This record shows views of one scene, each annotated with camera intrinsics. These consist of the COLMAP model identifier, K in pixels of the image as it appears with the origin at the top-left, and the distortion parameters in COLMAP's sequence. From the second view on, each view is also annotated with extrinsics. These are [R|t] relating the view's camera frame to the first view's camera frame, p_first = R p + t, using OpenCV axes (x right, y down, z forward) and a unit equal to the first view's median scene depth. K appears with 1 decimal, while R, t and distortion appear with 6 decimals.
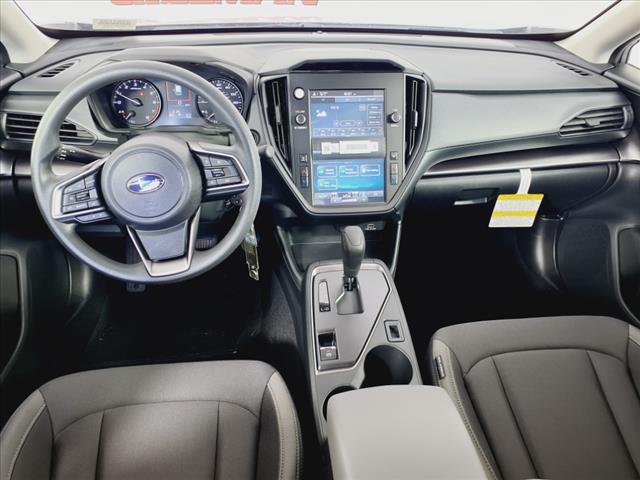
lens RADIAL K [[416.9, 0, 320.8], [0, 416.9, 227.7], [0, 0, 1]] dist [0.000485, -0.000362]
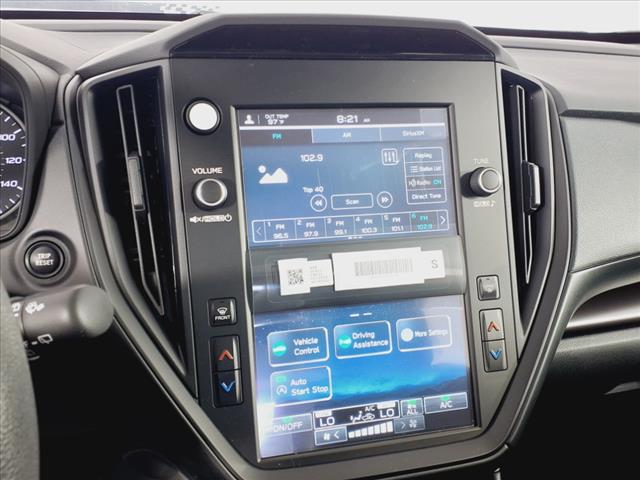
lens RADIAL K [[500.9, 0, 320.0], [0, 500.9, 240.0], [0, 0, 1]] dist [0.033623, -0.002655]
pose [[0.972942, -0.037616, 0.227965, -0.055493], [0.094596, 0.965026, -0.244492, -0.121196], [-0.210796, 0.259441, 0.942473, 0.623917]]
